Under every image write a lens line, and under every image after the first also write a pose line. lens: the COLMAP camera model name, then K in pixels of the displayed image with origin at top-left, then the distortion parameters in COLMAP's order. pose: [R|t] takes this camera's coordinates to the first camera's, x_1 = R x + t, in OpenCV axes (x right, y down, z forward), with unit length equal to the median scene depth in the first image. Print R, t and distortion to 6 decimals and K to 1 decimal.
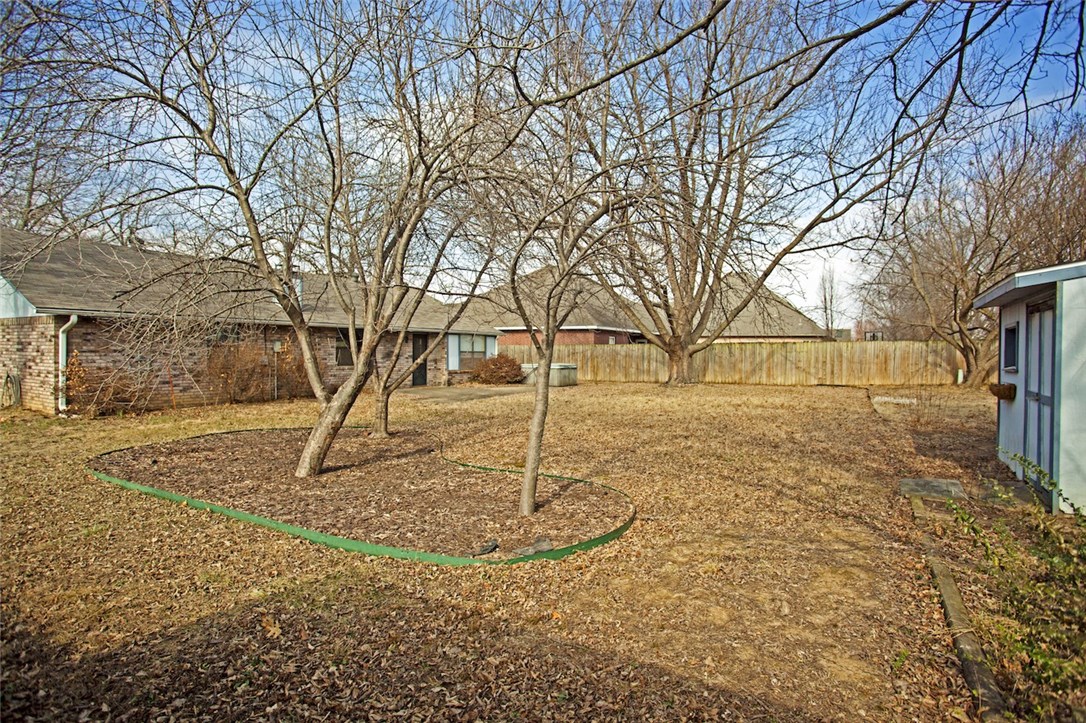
lens RADIAL K [[543.1, 0, 542.8], [0, 543.1, 358.1], [0, 0, 1]] dist [-0.044630, 0.007669]
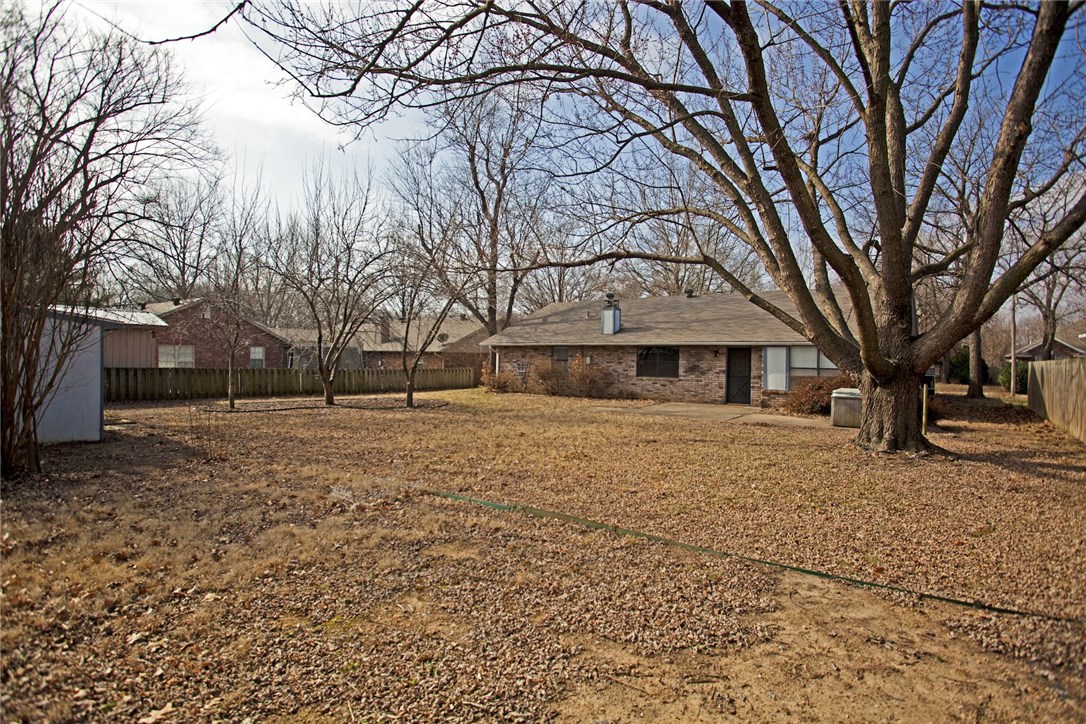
lens RADIAL K [[543.1, 0, 548.8], [0, 543.1, 362.1], [0, 0, 1]] dist [-0.044630, 0.007669]
pose [[-0.113402, 0.005126, -0.993536, 0.698673], [-0.024830, 0.999660, 0.007992, -0.018575], [0.993239, 0.025576, -0.113236, 0.764806]]
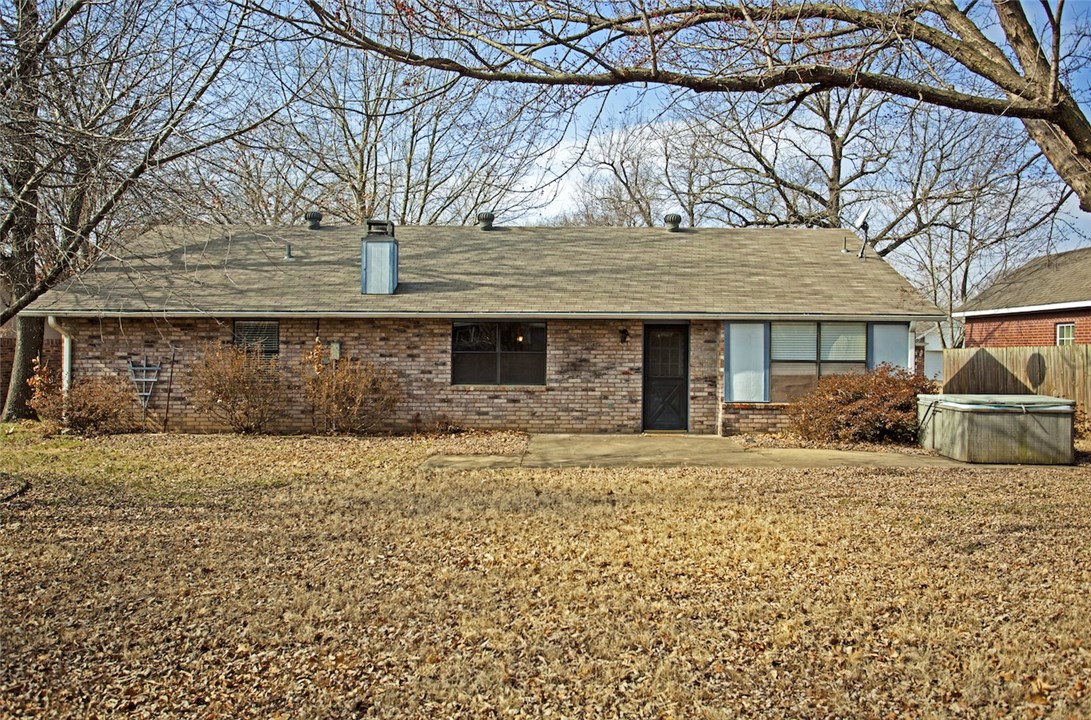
lens RADIAL K [[876.5, 0, 535.5], [0, 876.5, 353.8], [0, 0, 1]] dist [-0.007767, 0.000472]
pose [[0.485825, 0.002407, -0.874053, 0.391137], [-0.013239, 0.999902, -0.004605, -0.012140], [0.873956, 0.013809, 0.485809, 0.504653]]
